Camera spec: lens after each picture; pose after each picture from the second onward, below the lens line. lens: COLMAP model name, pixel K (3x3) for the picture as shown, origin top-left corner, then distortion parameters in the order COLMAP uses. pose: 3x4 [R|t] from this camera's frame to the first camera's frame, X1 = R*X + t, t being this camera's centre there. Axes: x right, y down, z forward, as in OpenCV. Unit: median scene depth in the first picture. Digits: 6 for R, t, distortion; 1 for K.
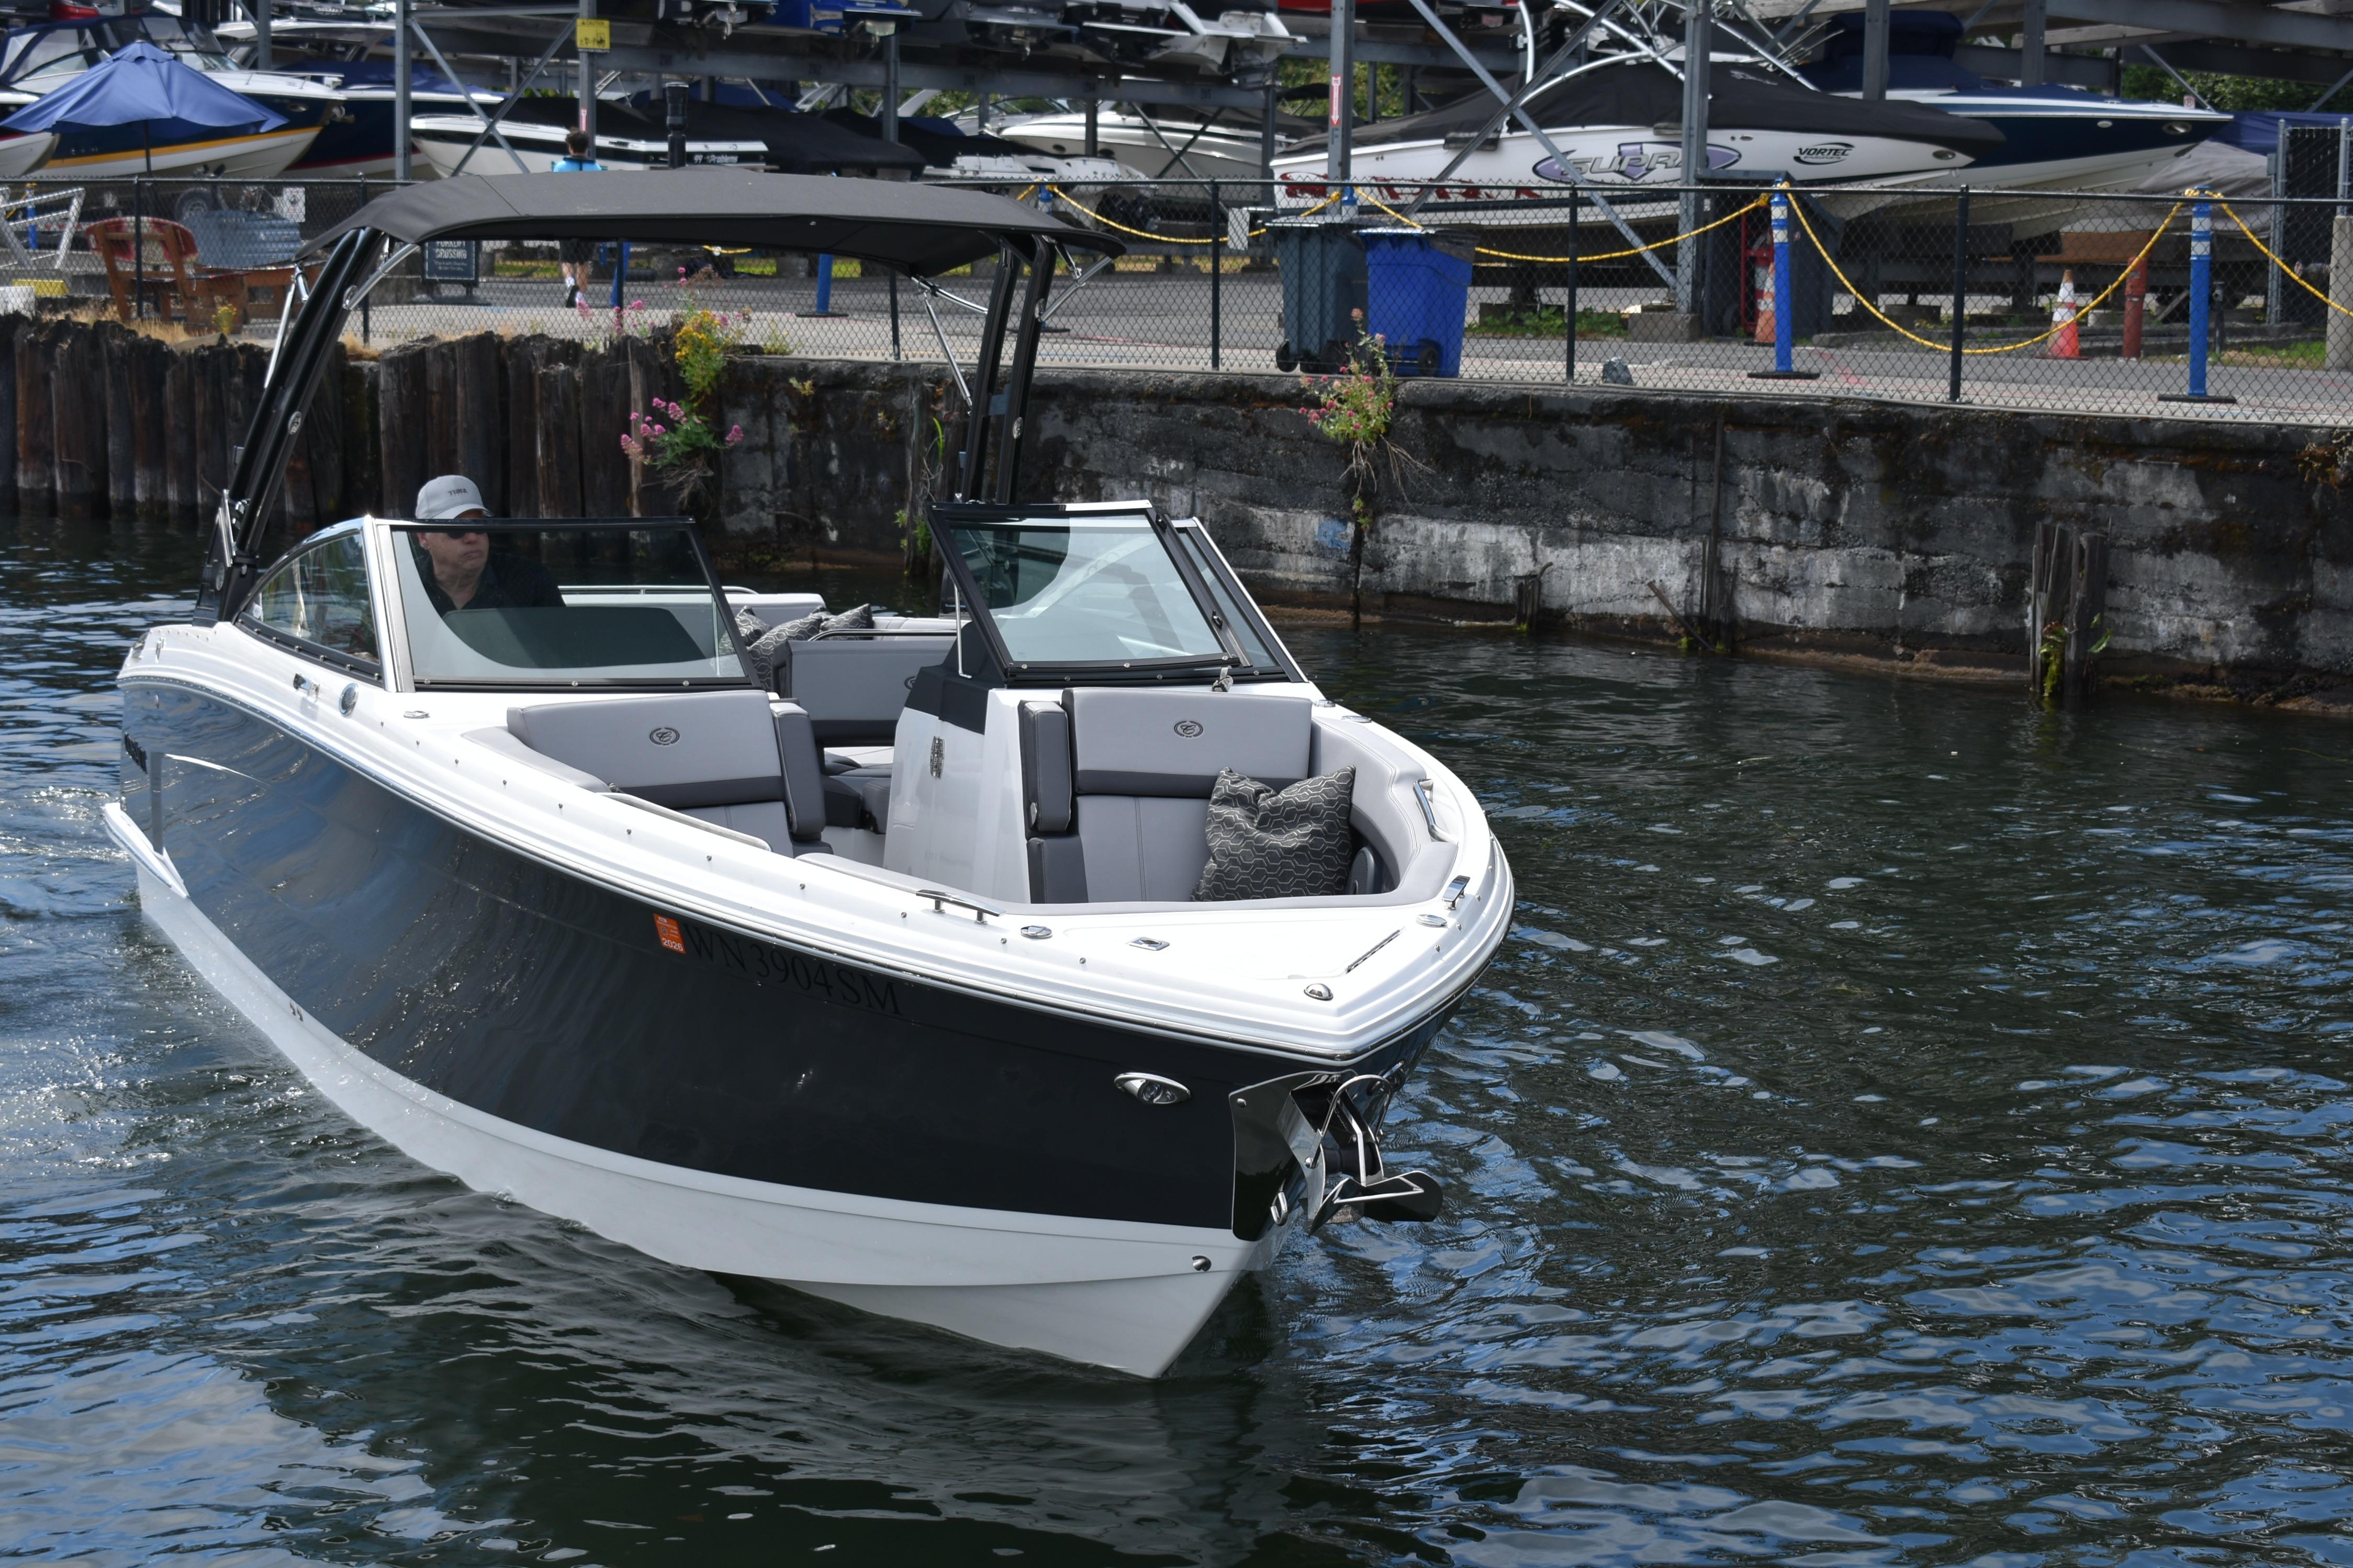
lens RADIAL K [[4151.5, 0, 1176.5], [0, 4151.5, 784.0], [0, 0, 1]] dist [-0.017732, 0.026730]
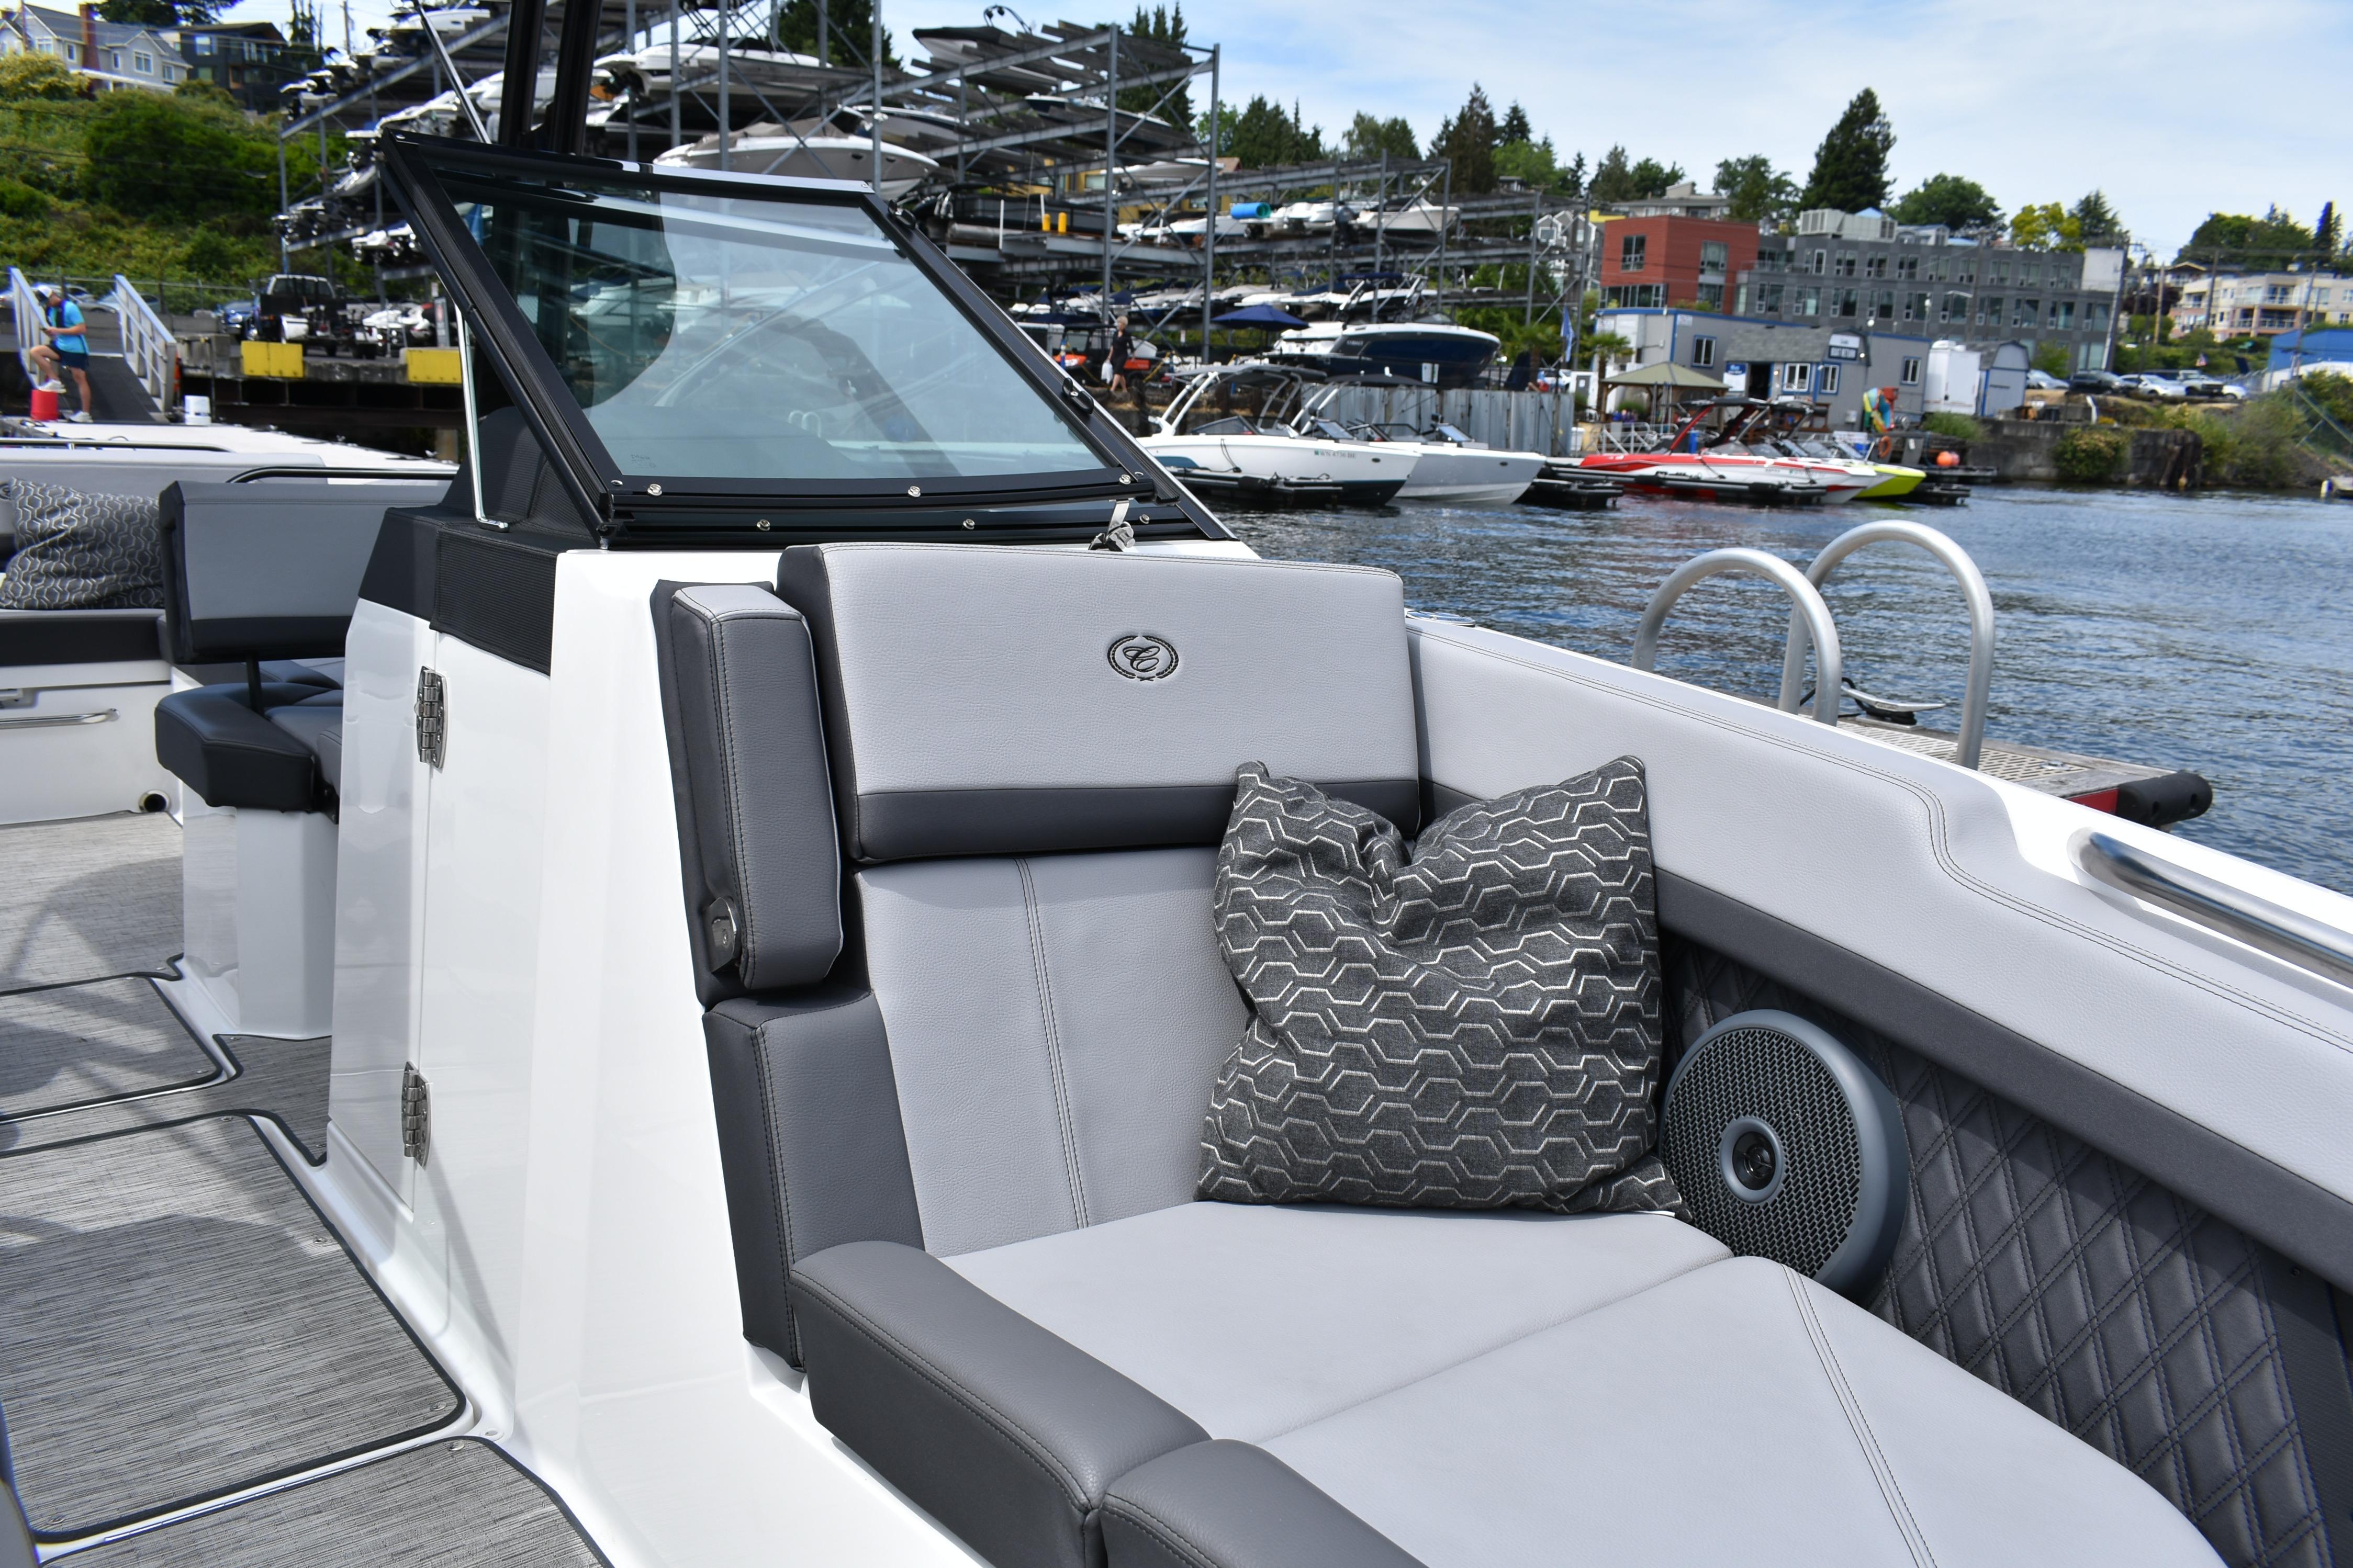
lens RADIAL K [[1799.2, 0, 1176.5], [0, 1799.2, 784.0], [0, 0, 1]] dist [-0.007924, -0.000410]
pose [[0.955637, -0.042725, 0.291433, -0.040810], [0.015963, 0.995482, 0.093597, -0.016951], [-0.294115, -0.084792, 0.952001, 0.854556]]
